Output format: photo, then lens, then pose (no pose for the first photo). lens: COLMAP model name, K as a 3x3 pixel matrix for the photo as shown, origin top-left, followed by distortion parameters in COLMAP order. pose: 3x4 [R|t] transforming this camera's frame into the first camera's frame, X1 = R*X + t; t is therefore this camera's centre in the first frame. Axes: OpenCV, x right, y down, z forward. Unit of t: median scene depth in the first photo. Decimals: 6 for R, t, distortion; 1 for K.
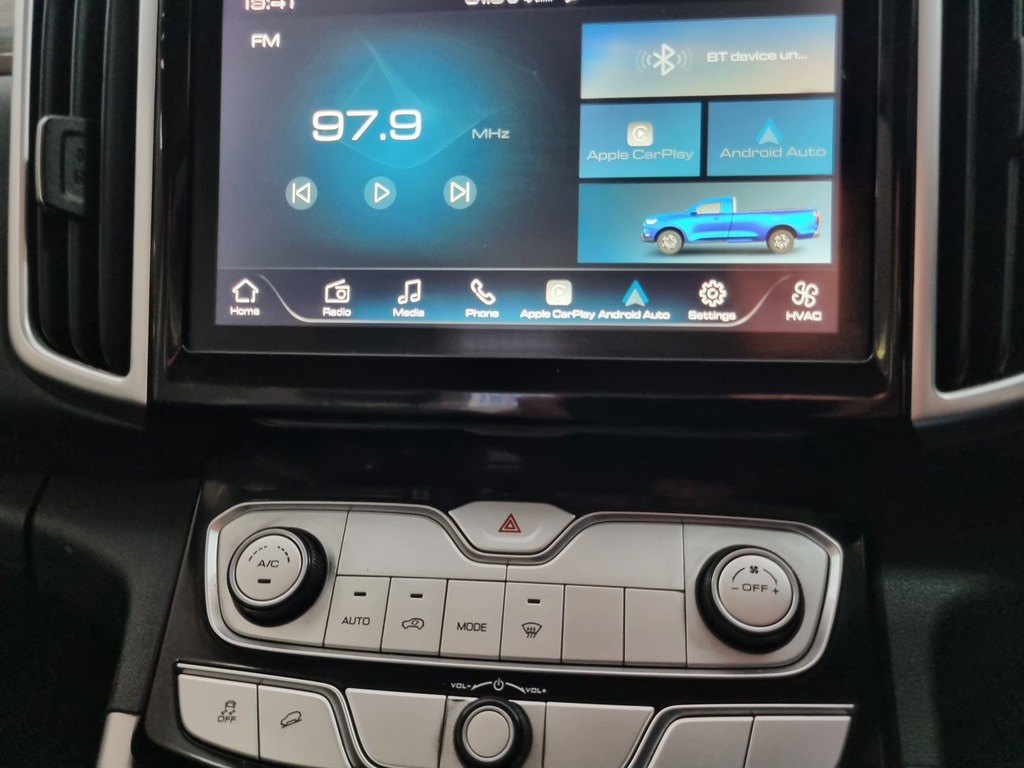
lens RADIAL K [[772.3, 0, 516.3], [0, 772.3, 387.2], [0, 0, 1]] dist [0.038710, -0.032226]
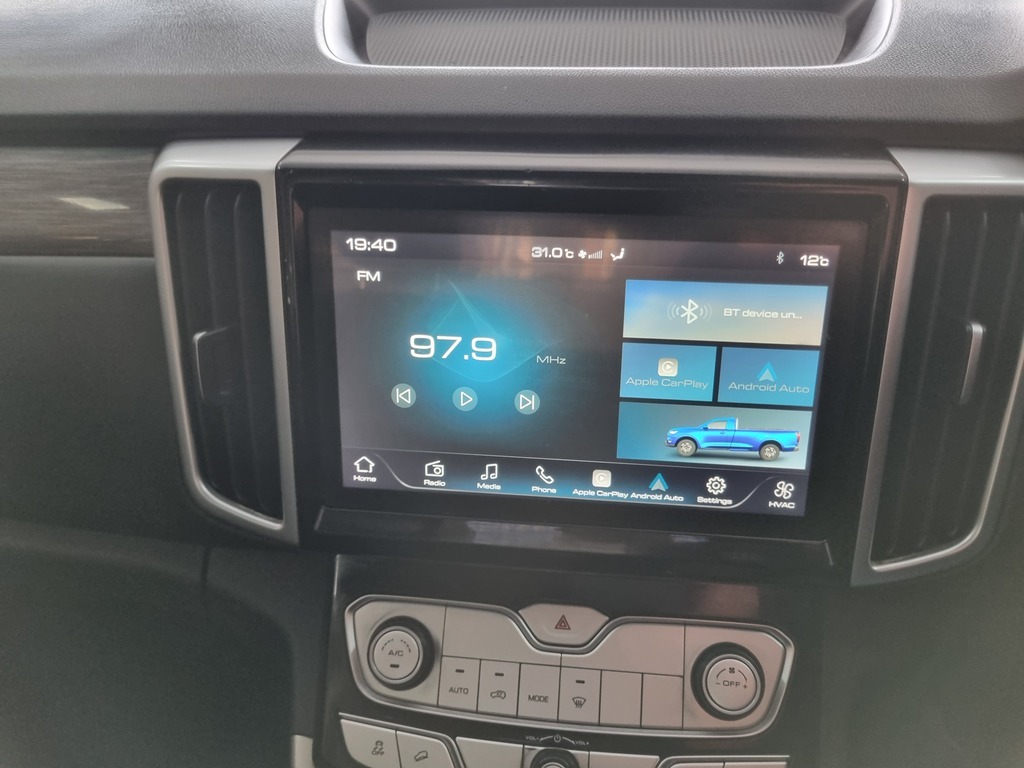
lens RADIAL K [[772.3, 0, 516.3], [0, 772.3, 387.2], [0, 0, 1]] dist [0.038710, -0.032226]
pose [[0.999979, -0.005101, -0.003960, -0.087973], [0.006016, 0.958687, 0.284400, -0.663281], [0.002345, -0.284418, 0.958698, -0.245148]]
